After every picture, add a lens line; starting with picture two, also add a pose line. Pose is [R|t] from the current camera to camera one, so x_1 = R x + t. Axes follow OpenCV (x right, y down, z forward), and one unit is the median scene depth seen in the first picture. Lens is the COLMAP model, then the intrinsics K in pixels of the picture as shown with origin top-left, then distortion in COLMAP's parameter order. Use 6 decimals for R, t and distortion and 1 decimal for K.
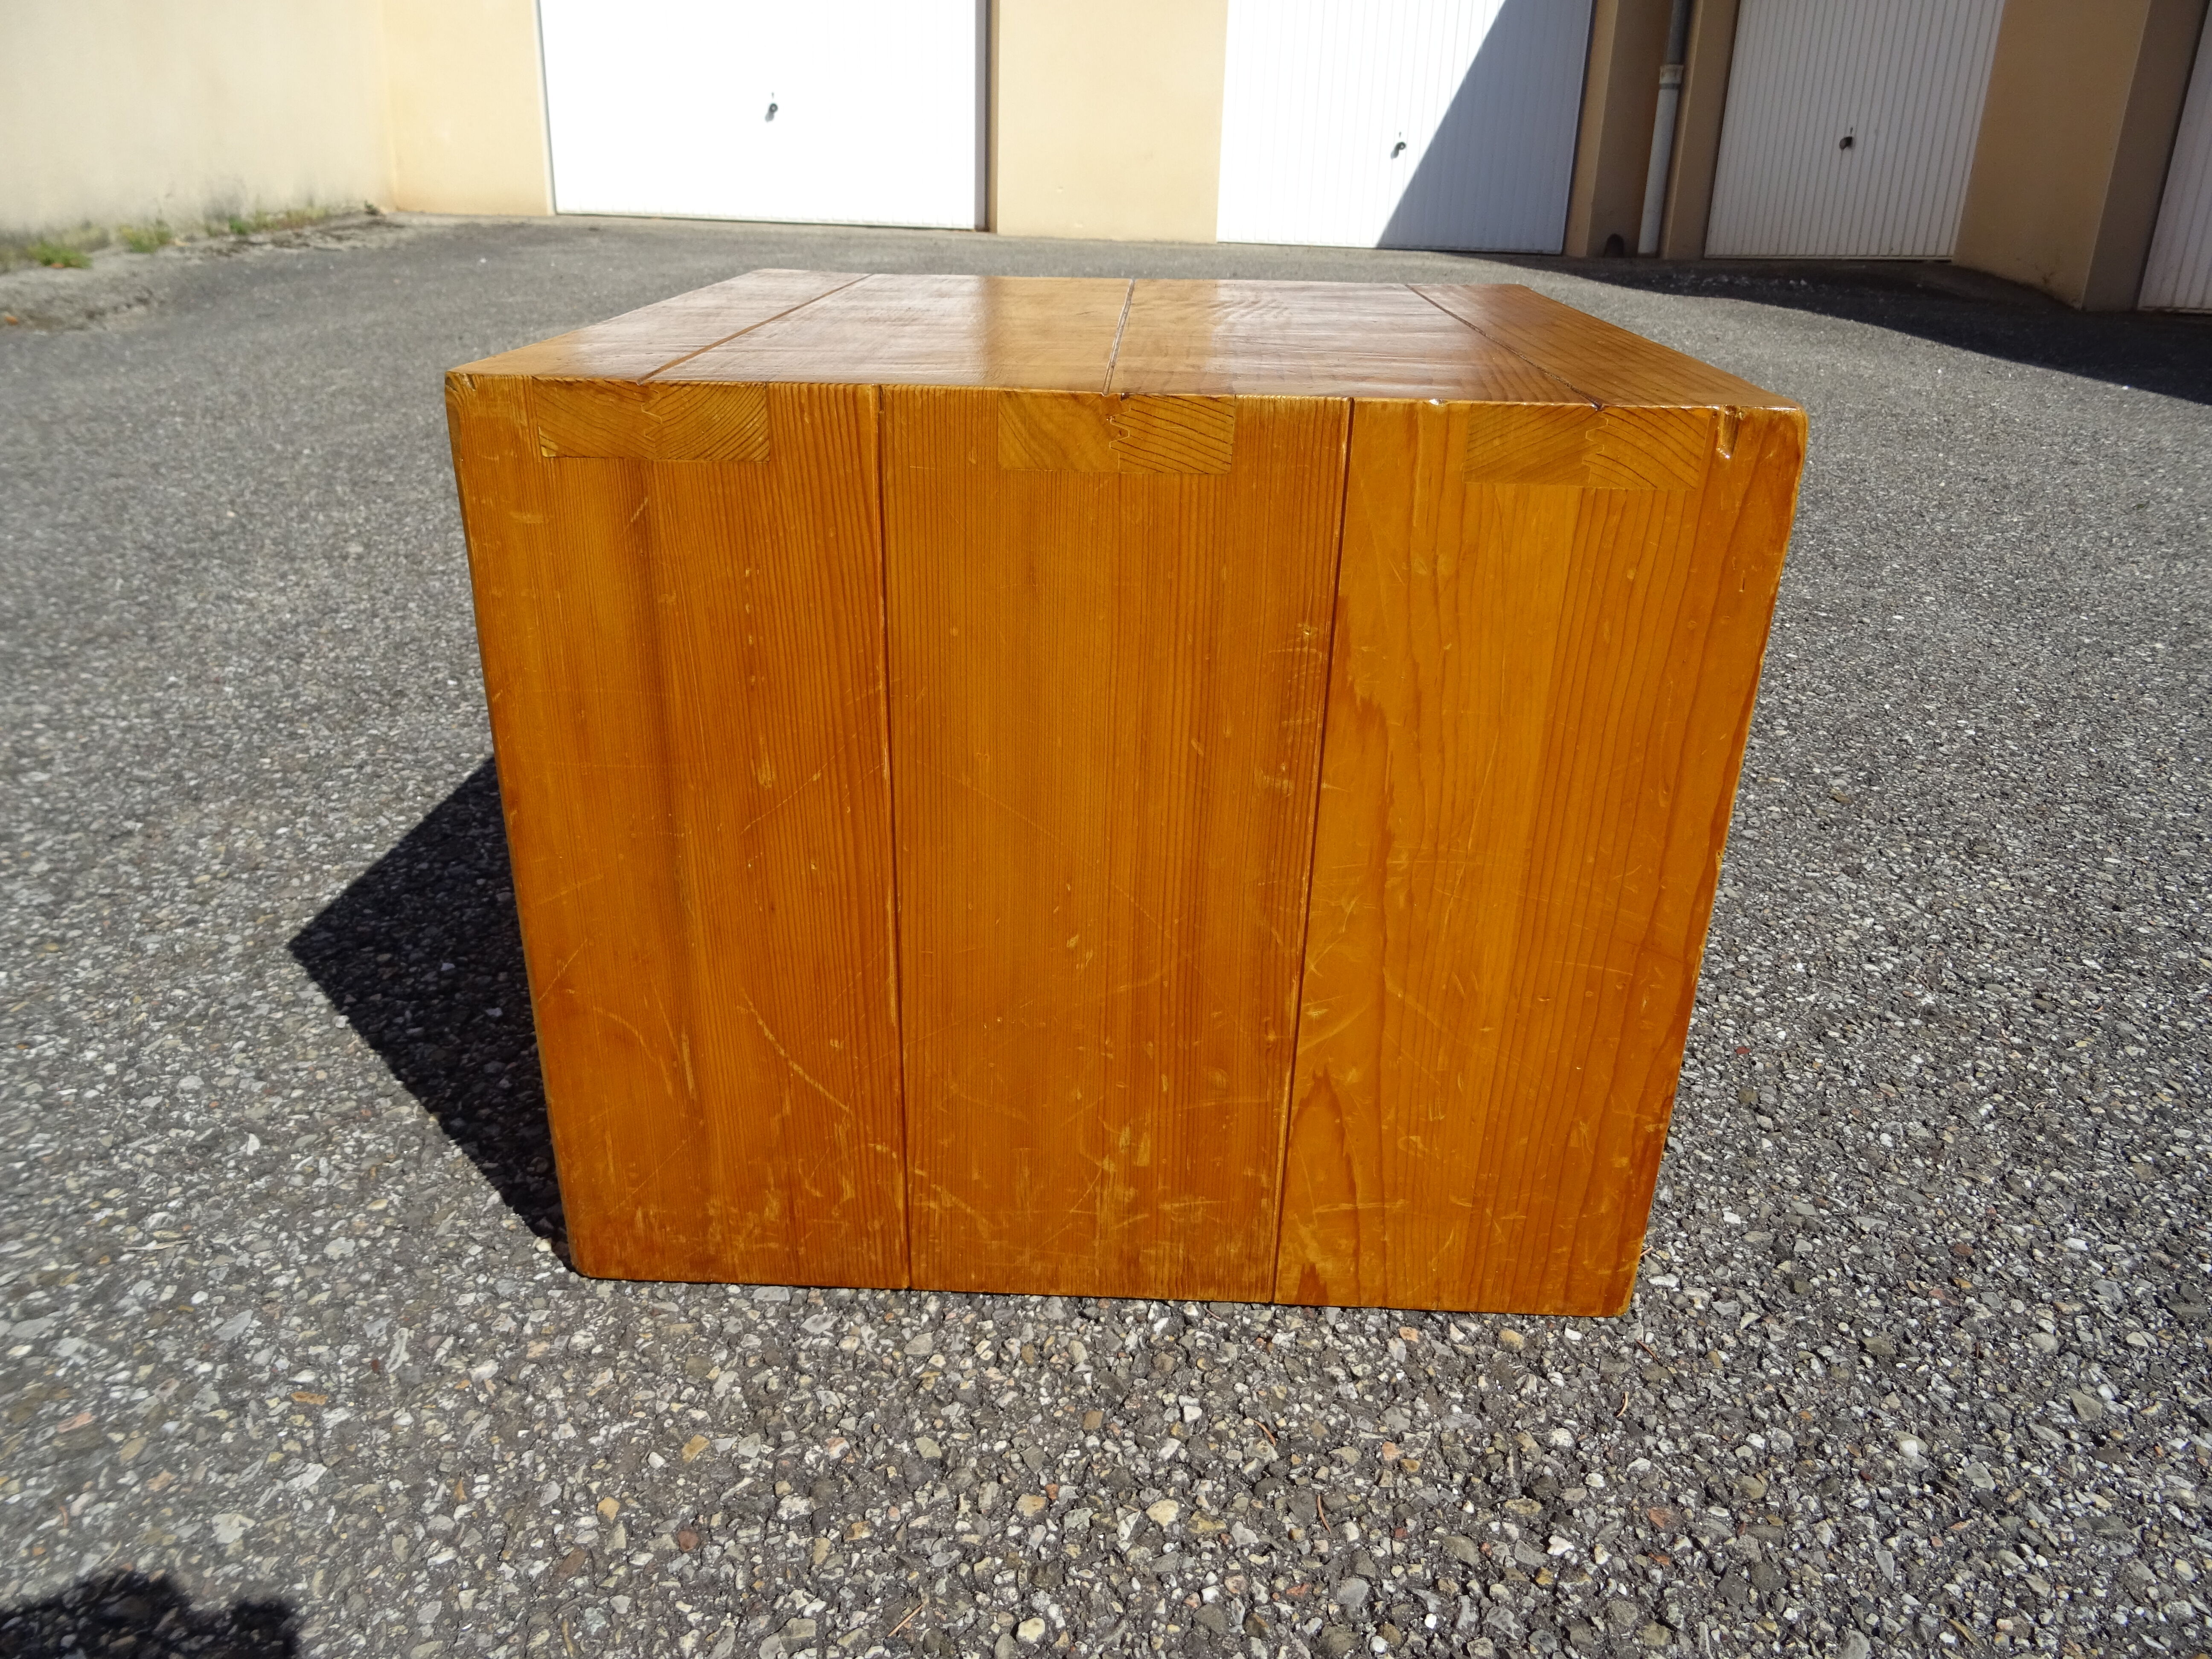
lens RADIAL K [[1582.3, 0, 1099.0], [0, 1582.3, 817.9], [0, 0, 1]] dist [0.003709, -0.009092]
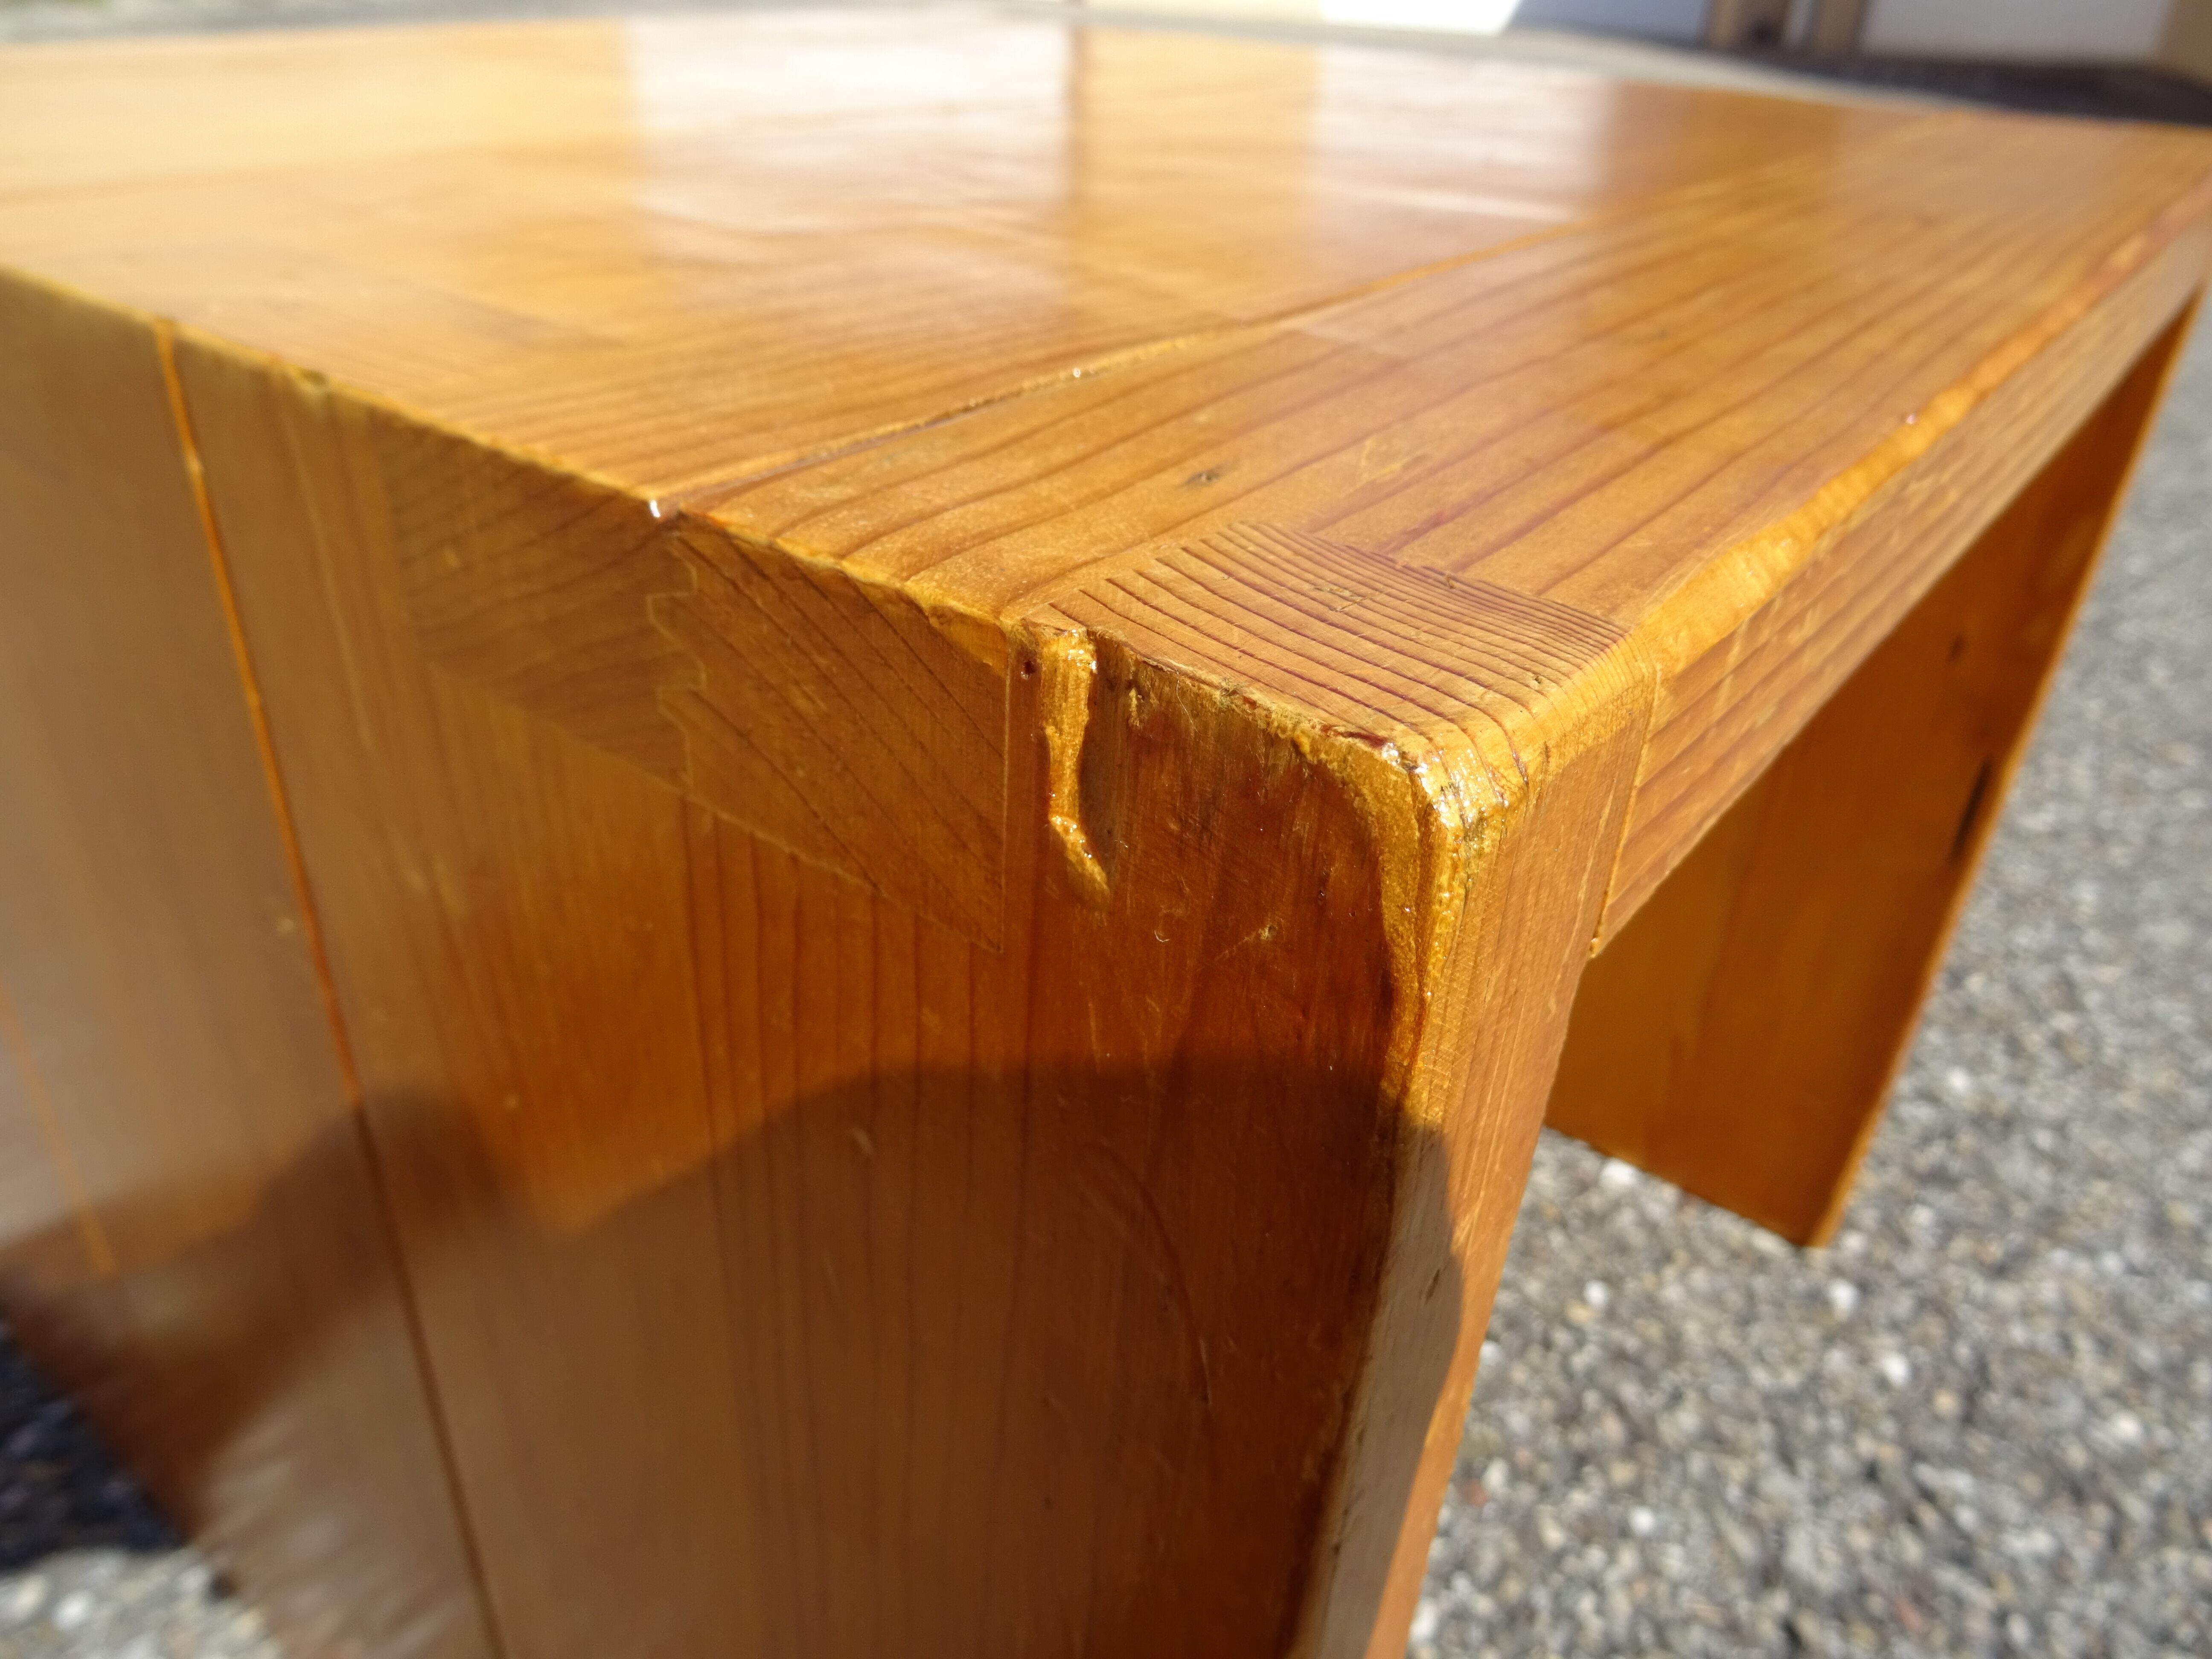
lens RADIAL K [[1582.3, 0, 1099.3], [0, 1582.3, 838.1], [0, 0, 1]] dist [0.003709, -0.009092]
pose [[0.998655, 0.044903, -0.025918, -0.140742], [-0.041010, 0.989997, 0.134994, -0.121543], [0.031720, -0.133749, 0.990507, 0.409086]]
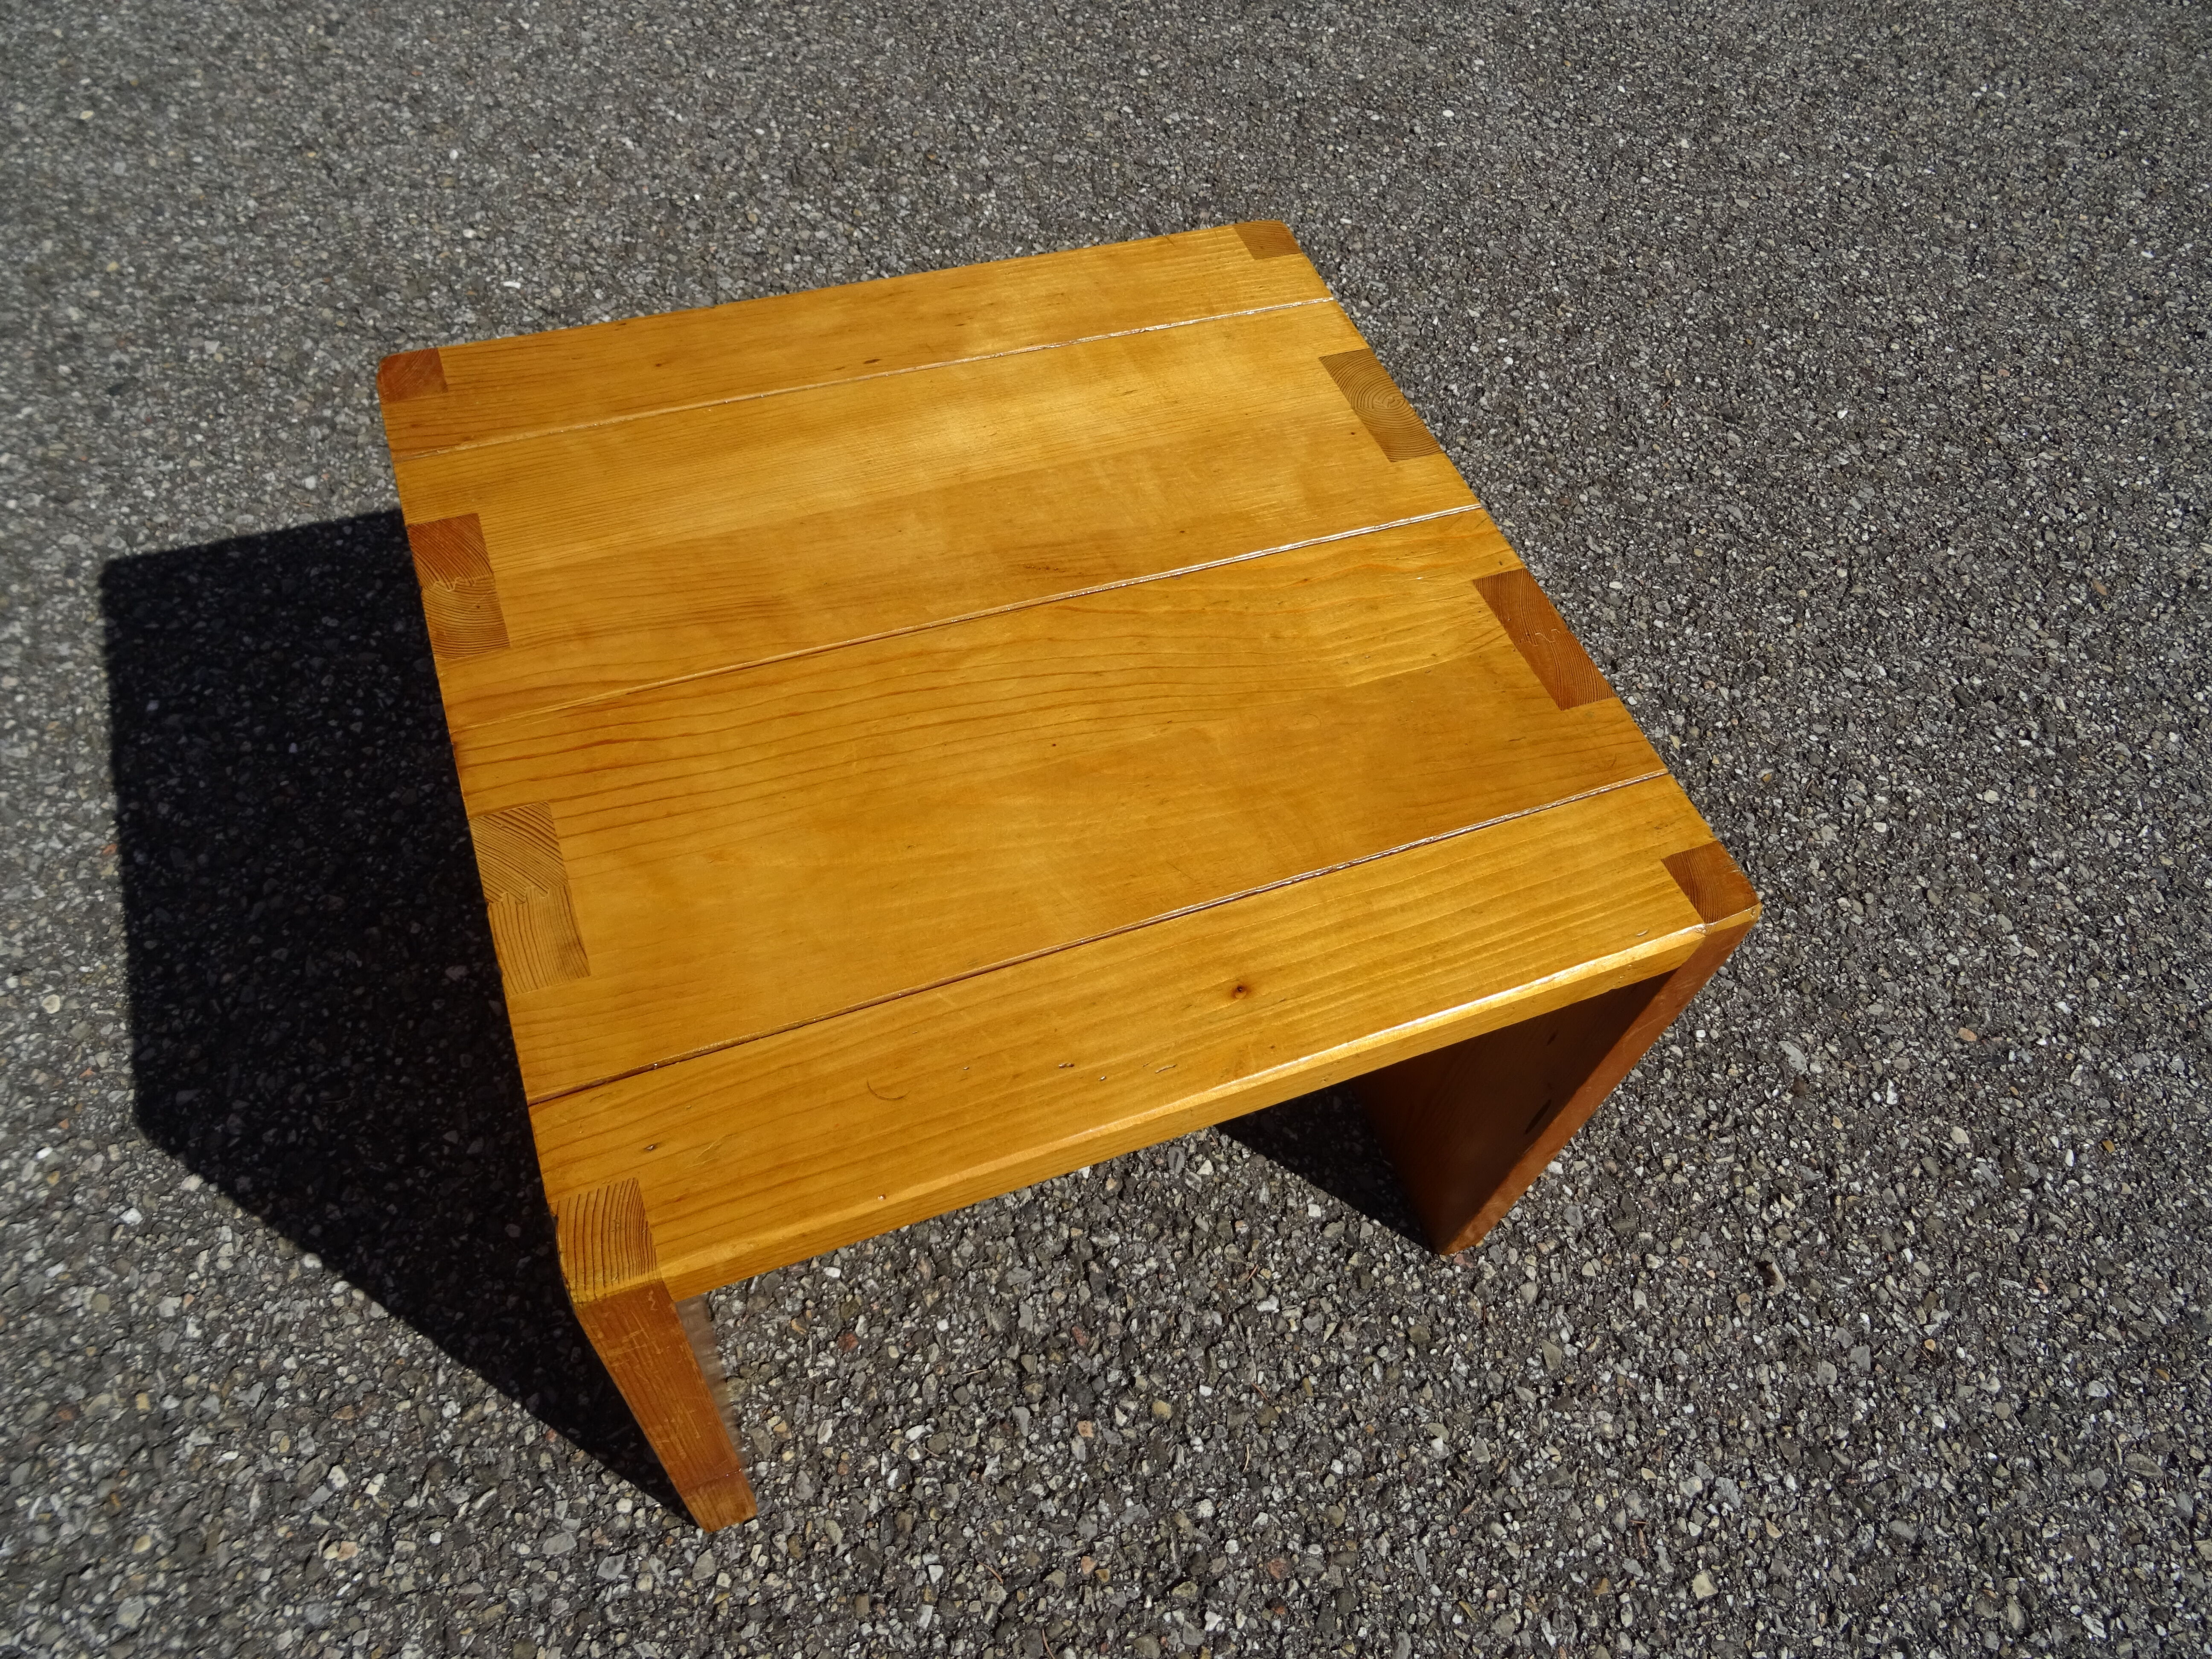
lens RADIAL K [[1582.3, 0, 1098.6], [0, 1582.3, 831.0], [0, 0, 1]] dist [0.003709, -0.009092]
pose [[0.952433, -0.204582, 0.225869, 0.016074], [0.047184, 0.831229, 0.553925, -0.780532], [-0.301072, -0.516919, 0.801343, 0.222656]]
